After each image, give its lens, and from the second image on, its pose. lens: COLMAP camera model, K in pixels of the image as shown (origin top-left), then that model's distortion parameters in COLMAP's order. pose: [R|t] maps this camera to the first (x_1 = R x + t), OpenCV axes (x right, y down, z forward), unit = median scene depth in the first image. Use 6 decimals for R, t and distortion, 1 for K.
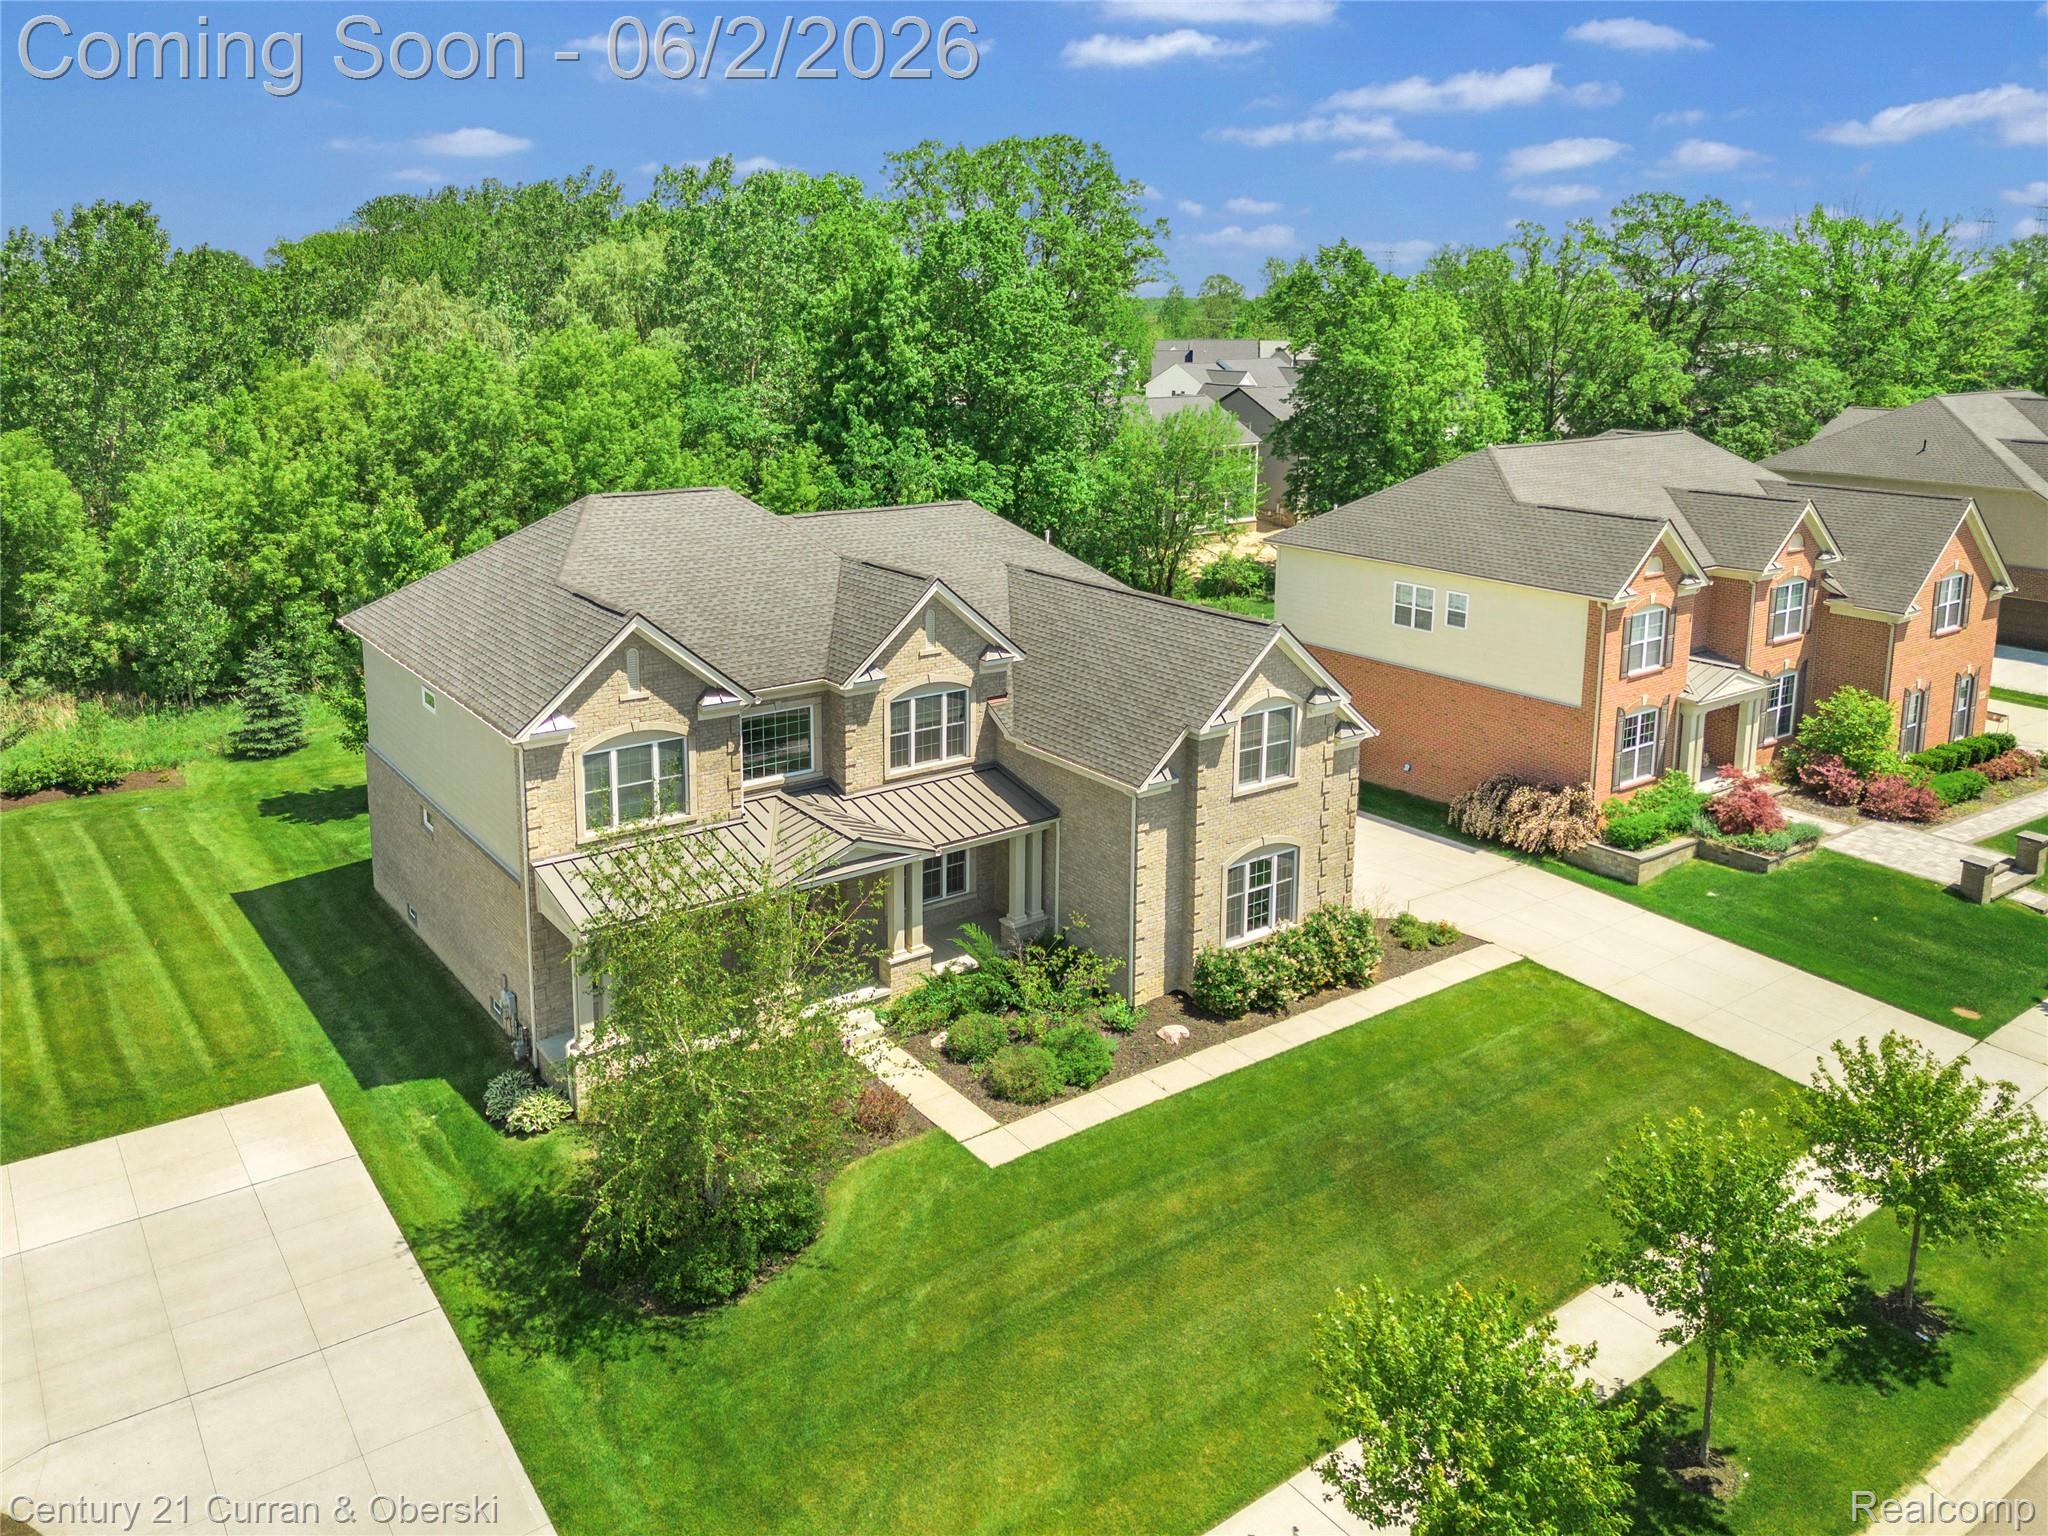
lens RADIAL K [[1534.7, 0, 1018.9], [0, 1534.7, 518.5], [0, 0, 1]] dist [0.028646, -0.003678]
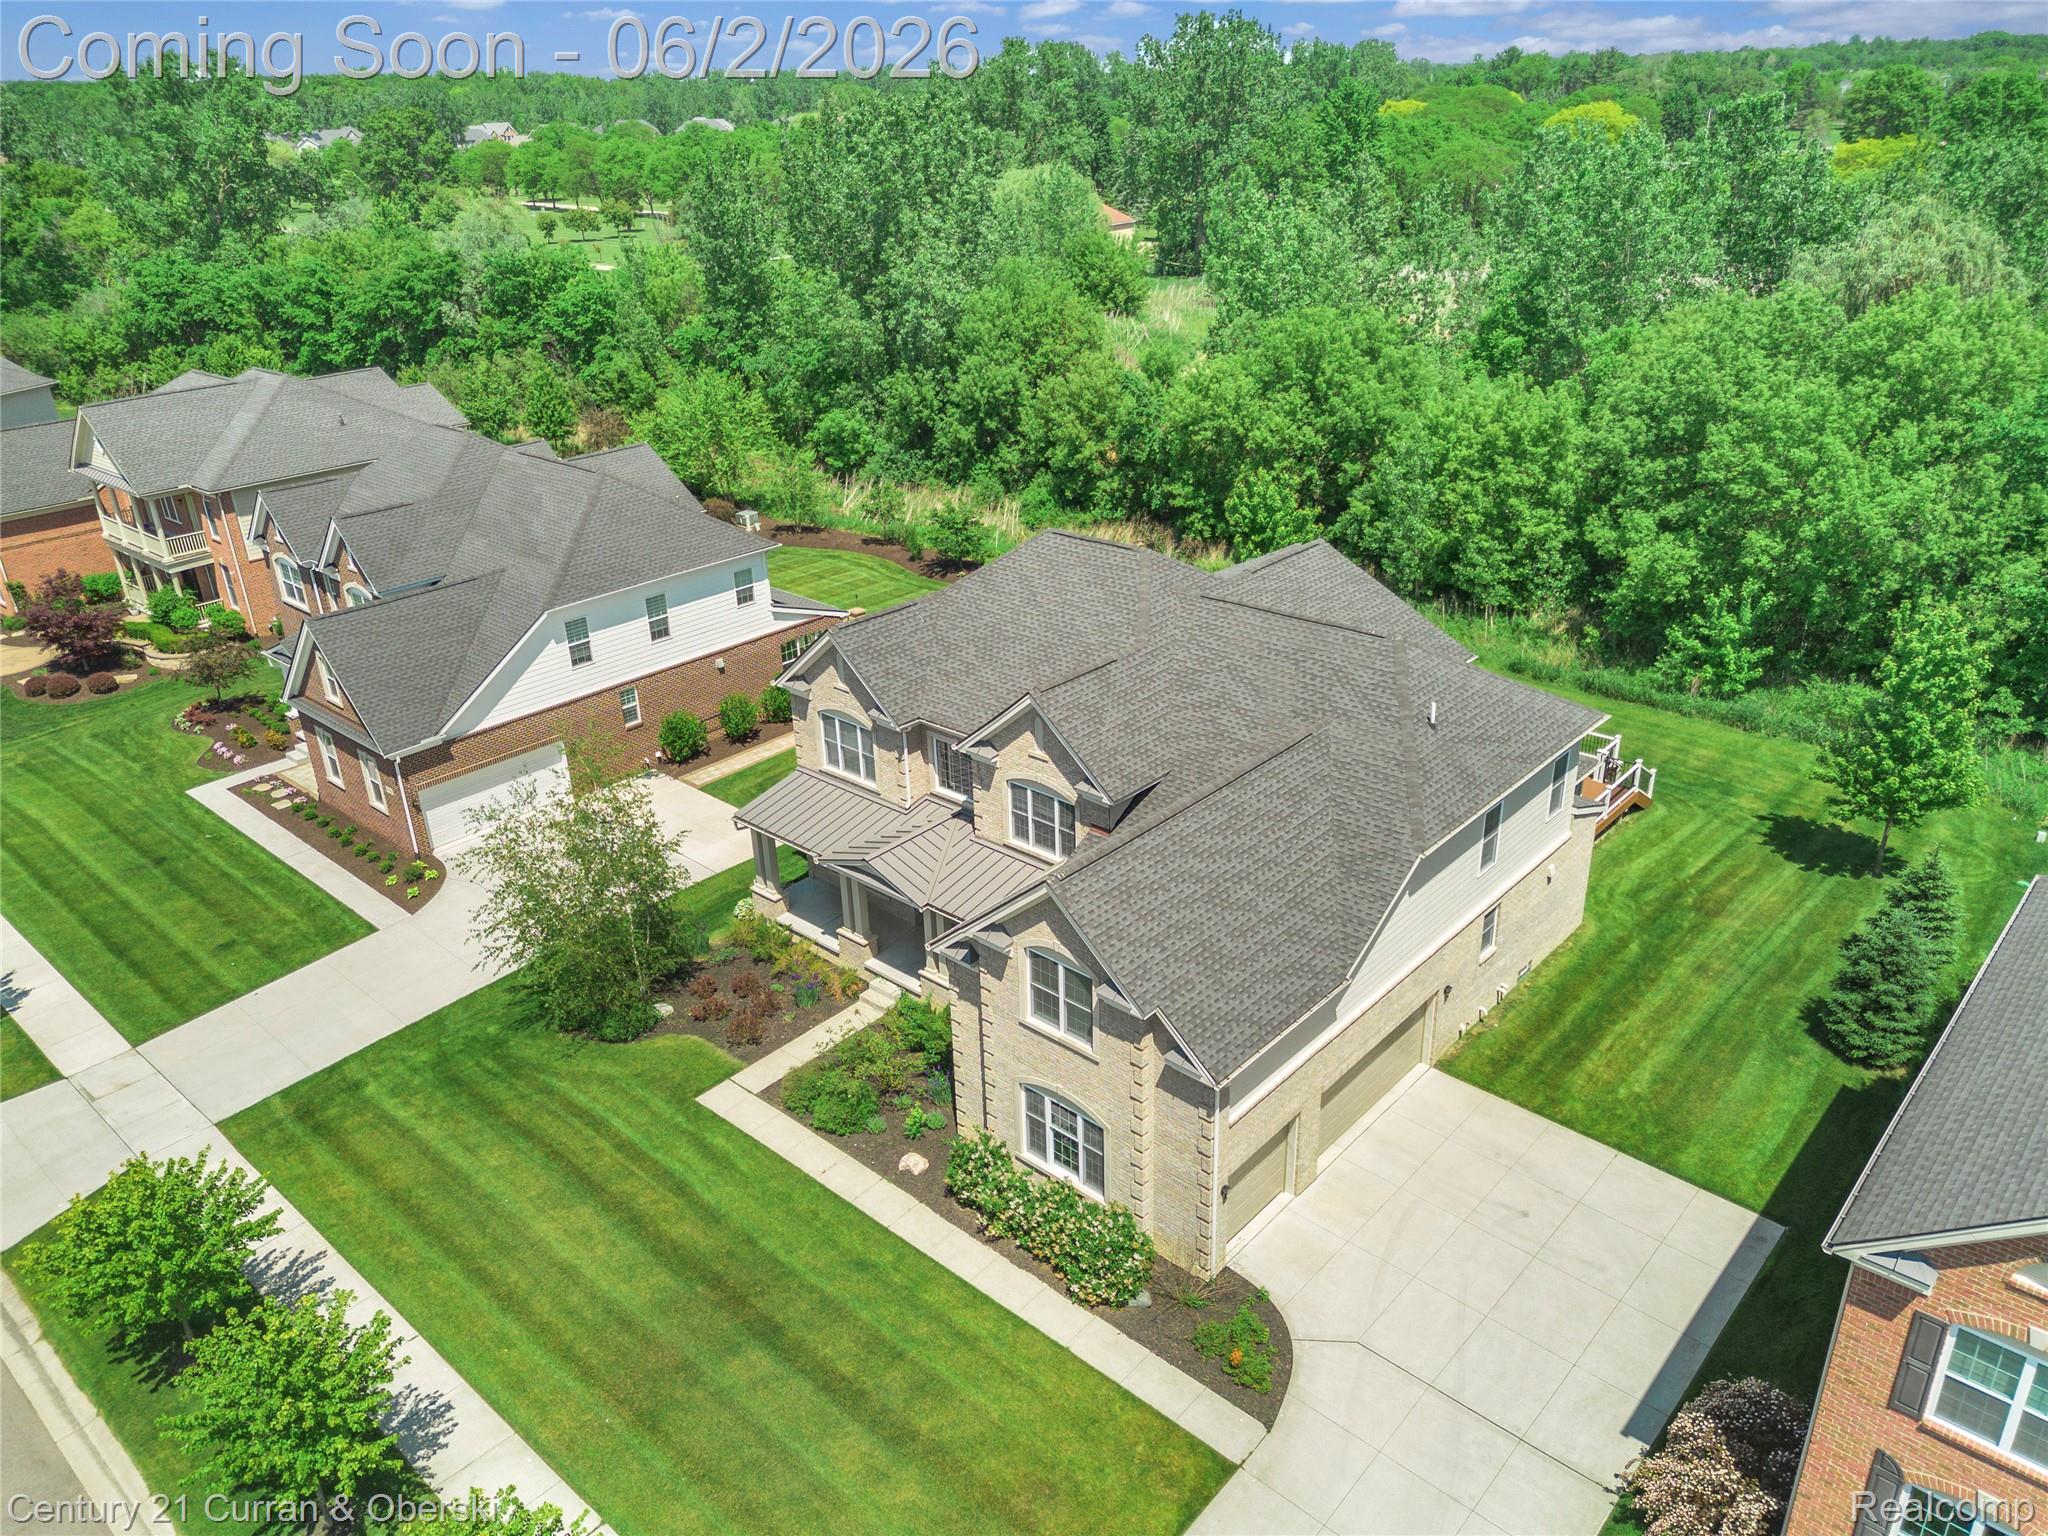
lens RADIAL K [[1475.6, 0, 1027.0], [0, 1475.6, 724.9], [0, 0, 1]] dist [0.032744, -0.000682]
pose [[0.197907, 0.374509, -0.905856, 0.868206], [-0.104781, 0.926923, 0.360327, -0.302281], [0.974604, 0.023606, 0.222686, 0.785425]]
